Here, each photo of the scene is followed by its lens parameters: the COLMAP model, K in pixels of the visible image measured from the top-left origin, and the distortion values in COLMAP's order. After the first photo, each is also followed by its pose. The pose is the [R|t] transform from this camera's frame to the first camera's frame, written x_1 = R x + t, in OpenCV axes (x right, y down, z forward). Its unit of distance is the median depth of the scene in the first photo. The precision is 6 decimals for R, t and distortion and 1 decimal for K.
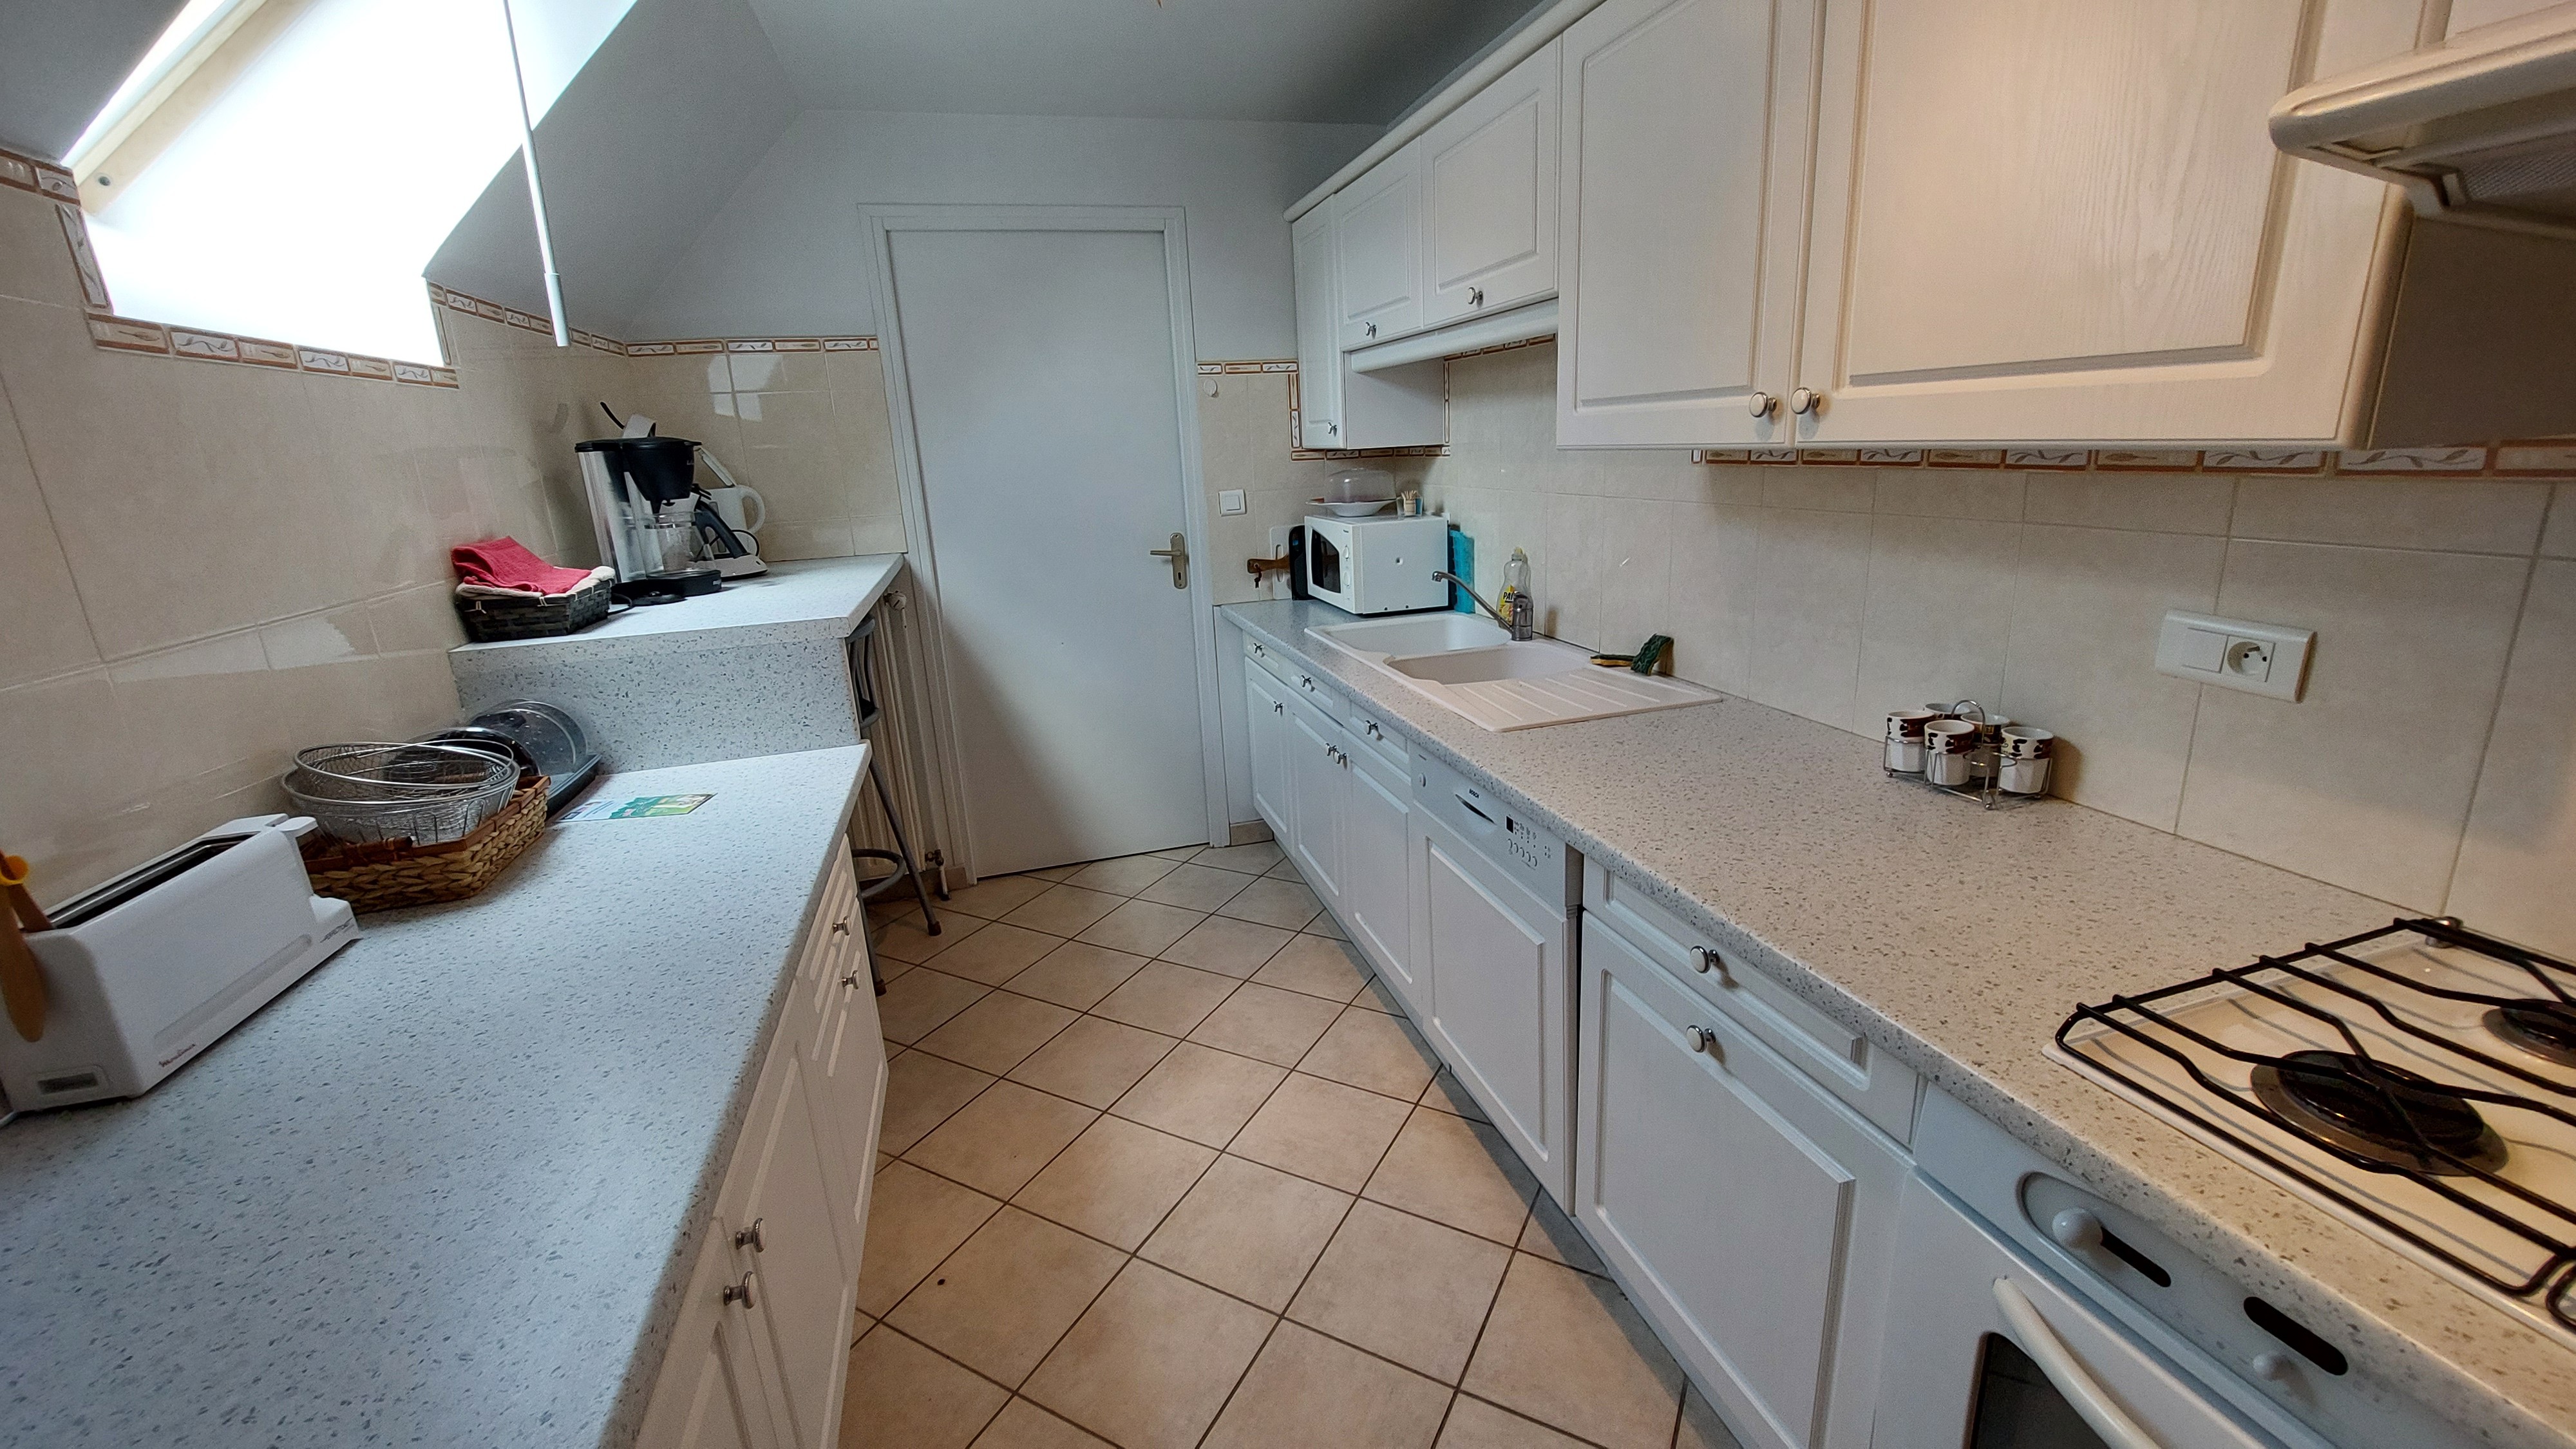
lens RADIAL K [[1017.5, 0, 1291.0], [0, 1017.5, 711.4], [0, 0, 1]] dist [-0.011490, -0.000747]
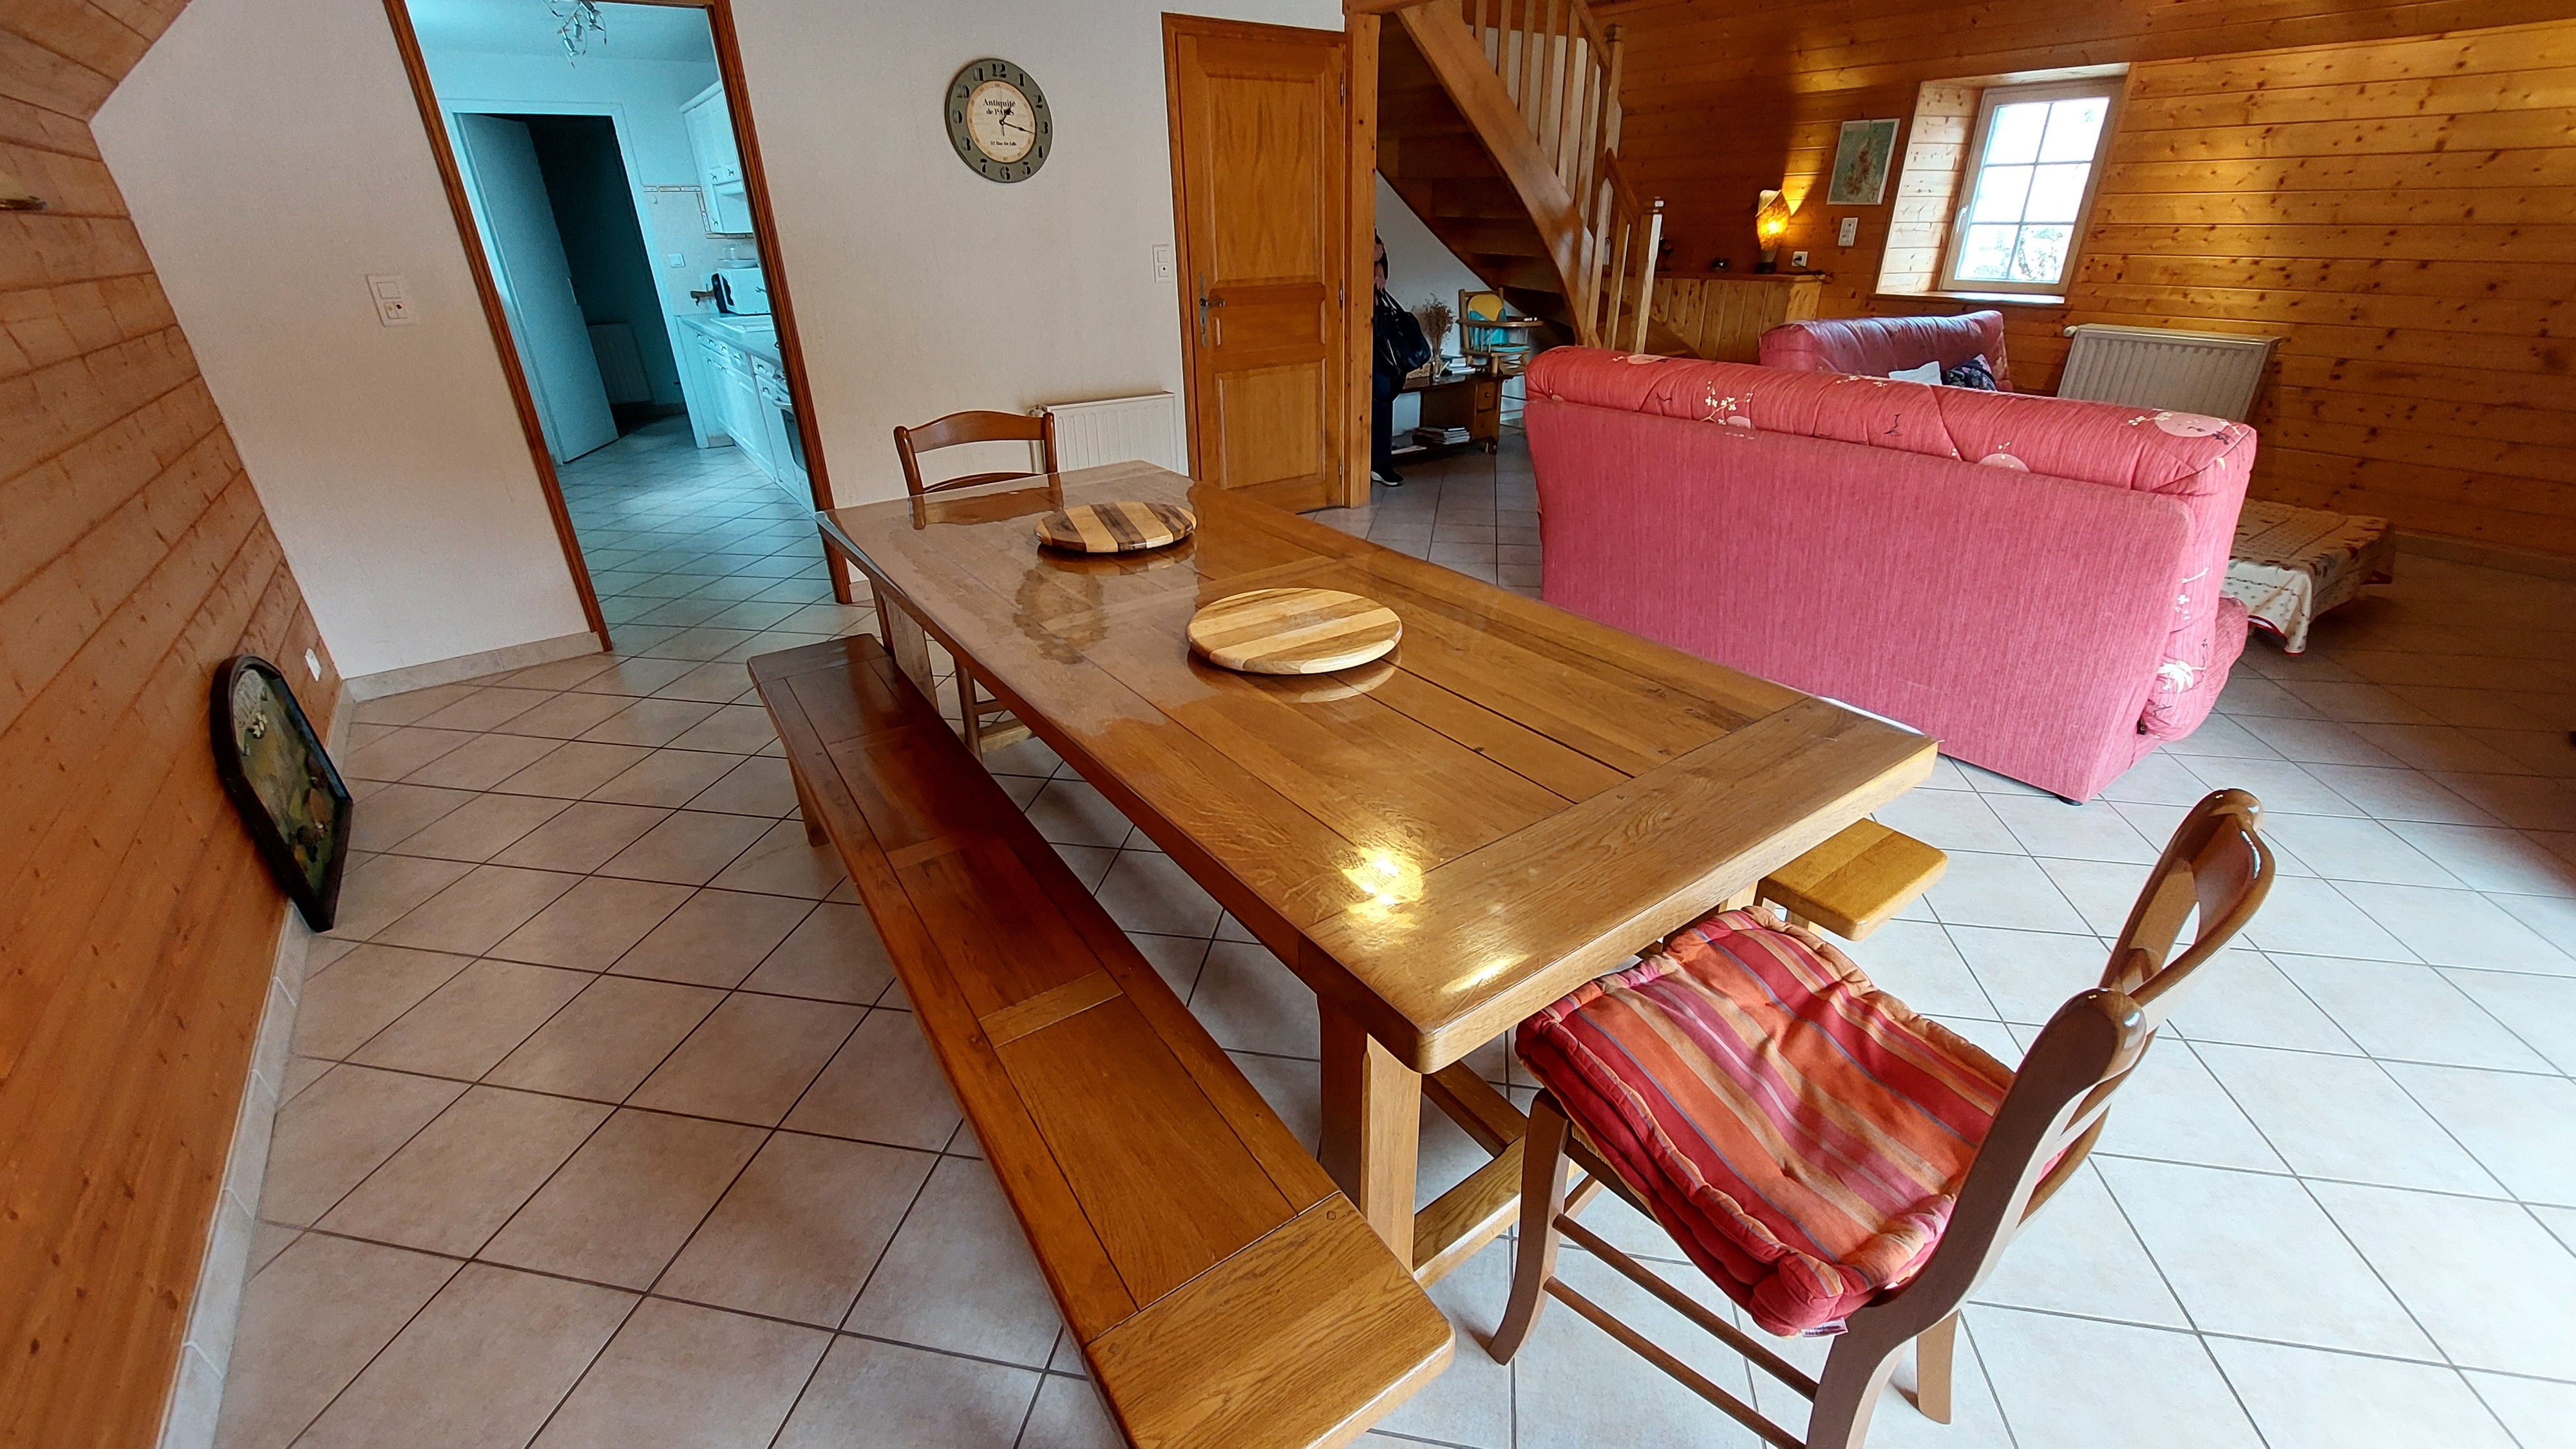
lens RADIAL K [[1017.5, 0, 1297.4], [0, 1017.5, 729.1], [0, 0, 1]] dist [-0.011490, -0.000747]
pose [[0.940419, -0.115899, 0.319656, 0.526262], [0.052168, 0.978165, 0.201178, 0.543337], [-0.335993, -0.172516, 0.925930, -2.124682]]
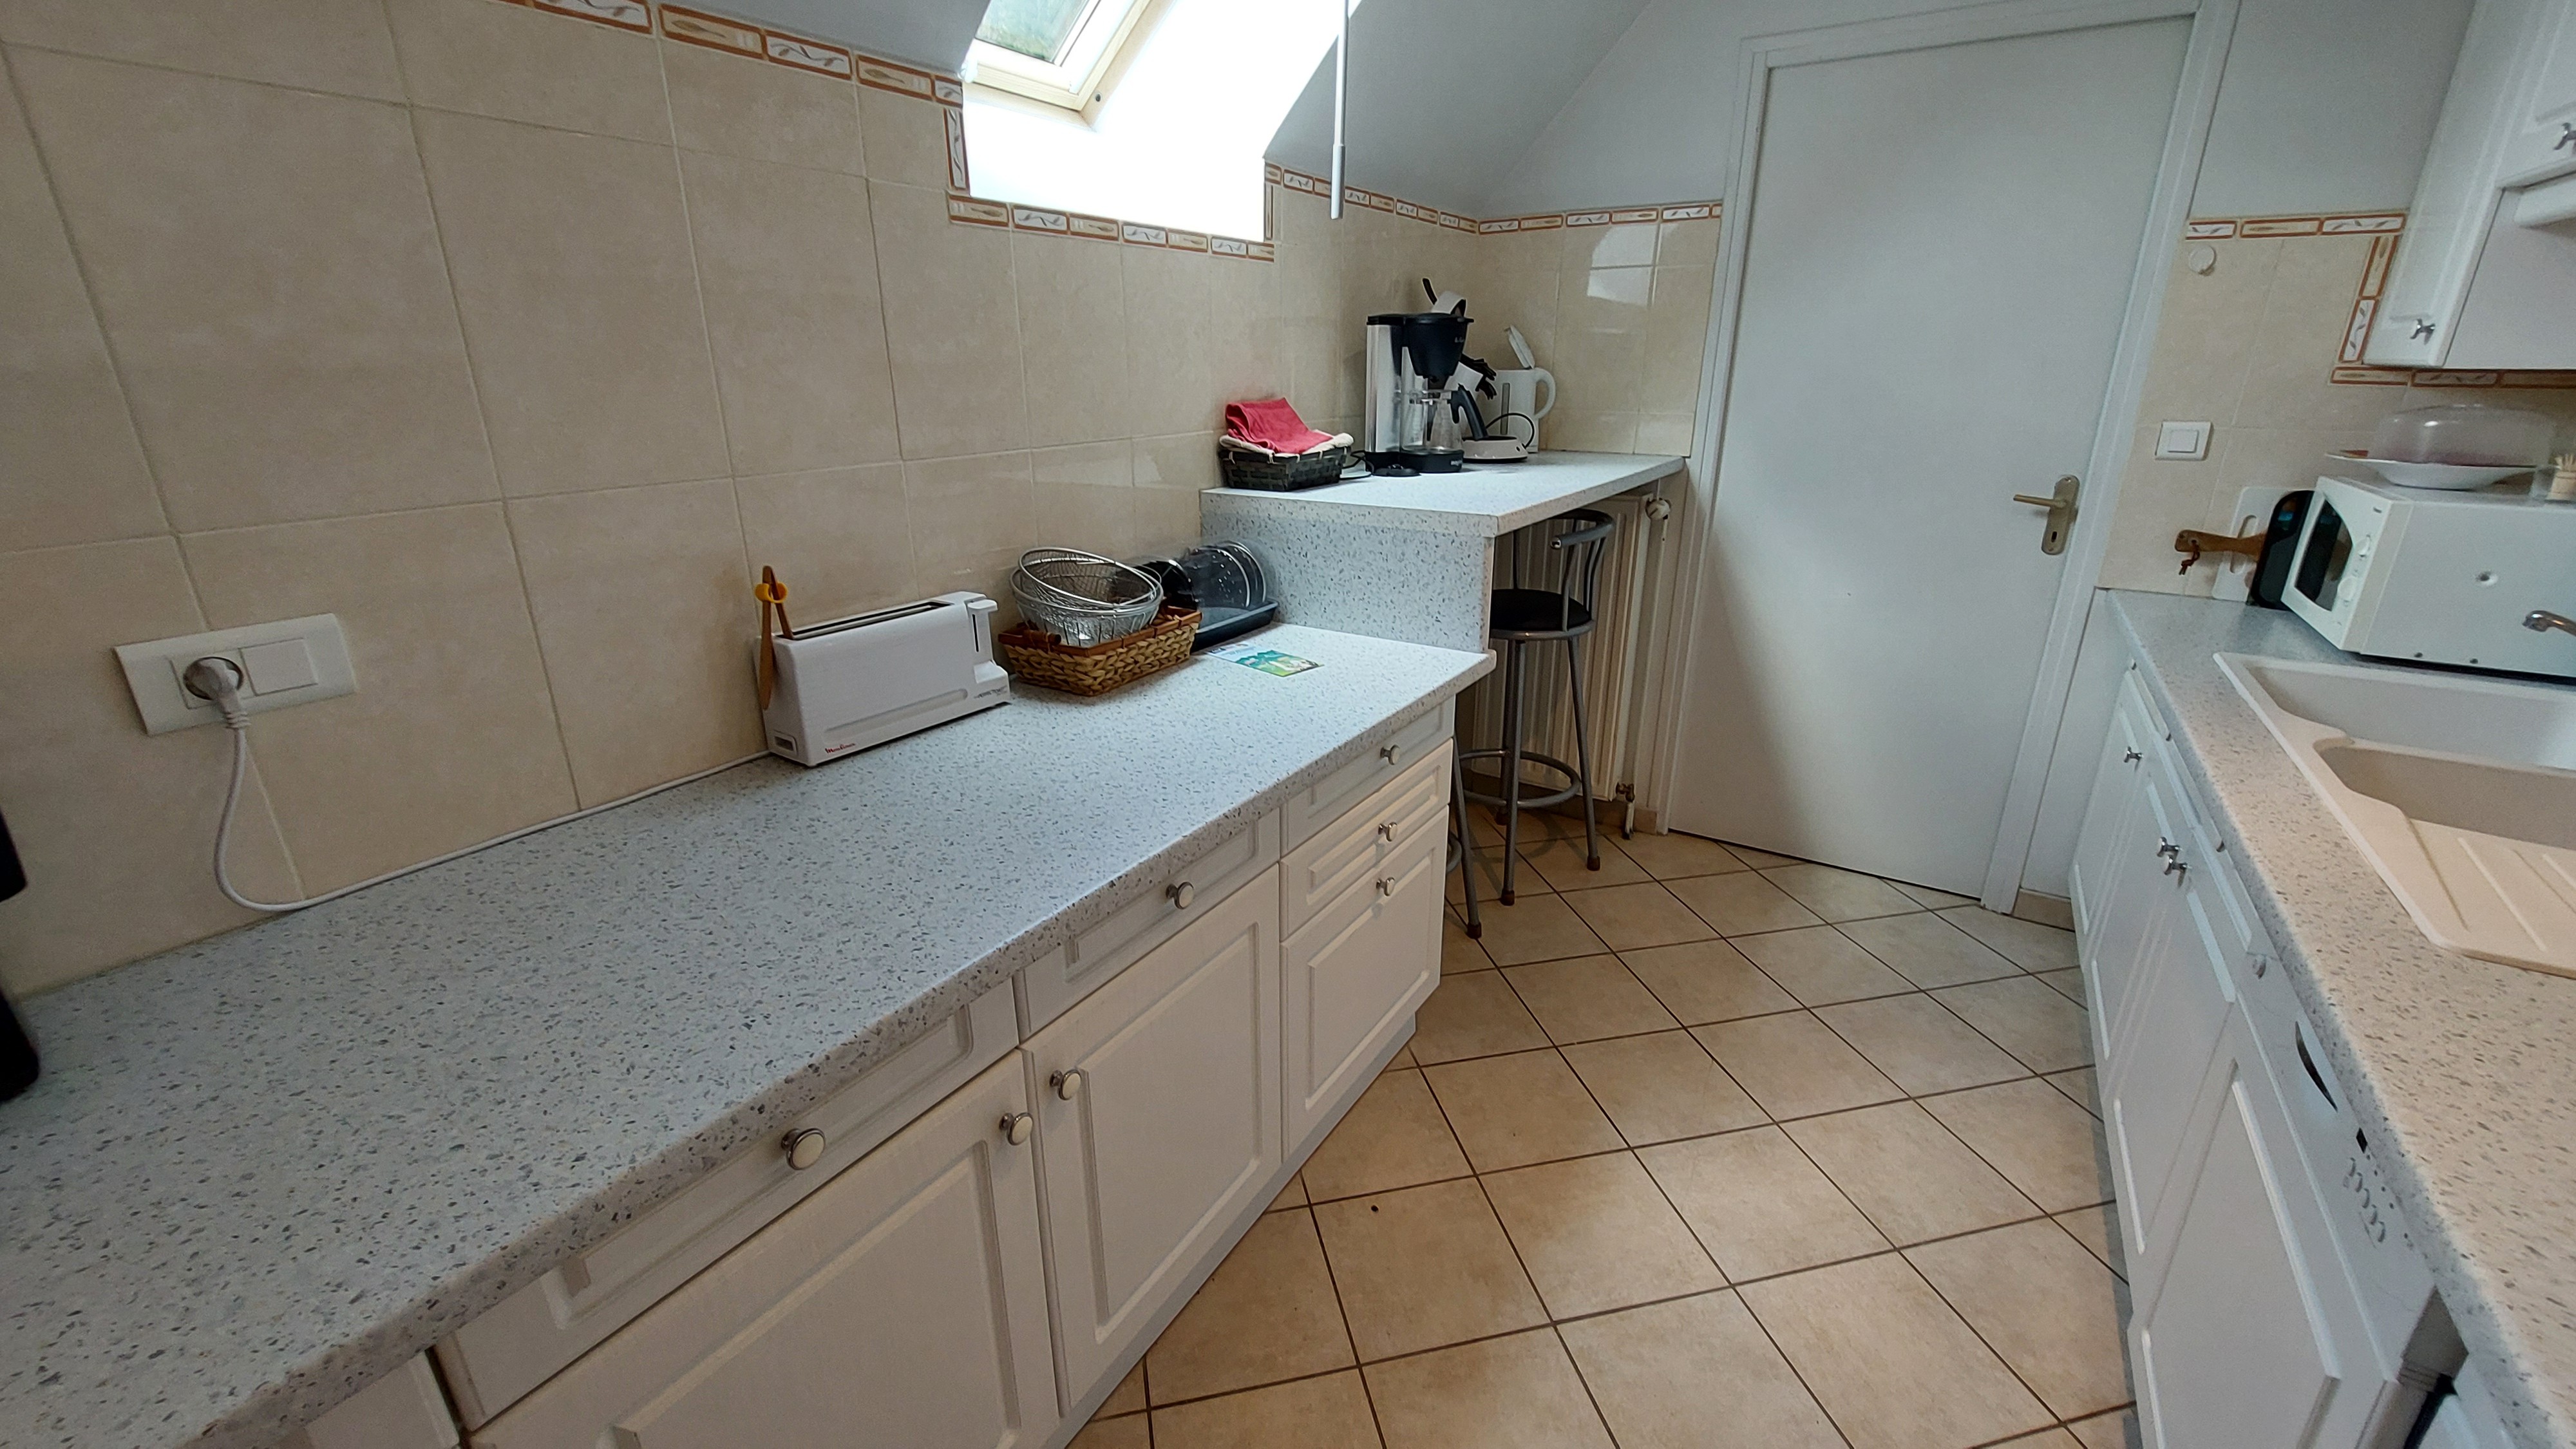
lens RADIAL K [[1017.5, 0, 1293.2], [0, 1017.5, 719.4], [0, 0, 1]] dist [-0.011490, -0.000747]
pose [[0.651092, 0.295514, -0.699107, 0.115805], [-0.223348, 0.954905, 0.195632, -0.046867], [0.725393, 0.028770, 0.687733, 0.203305]]
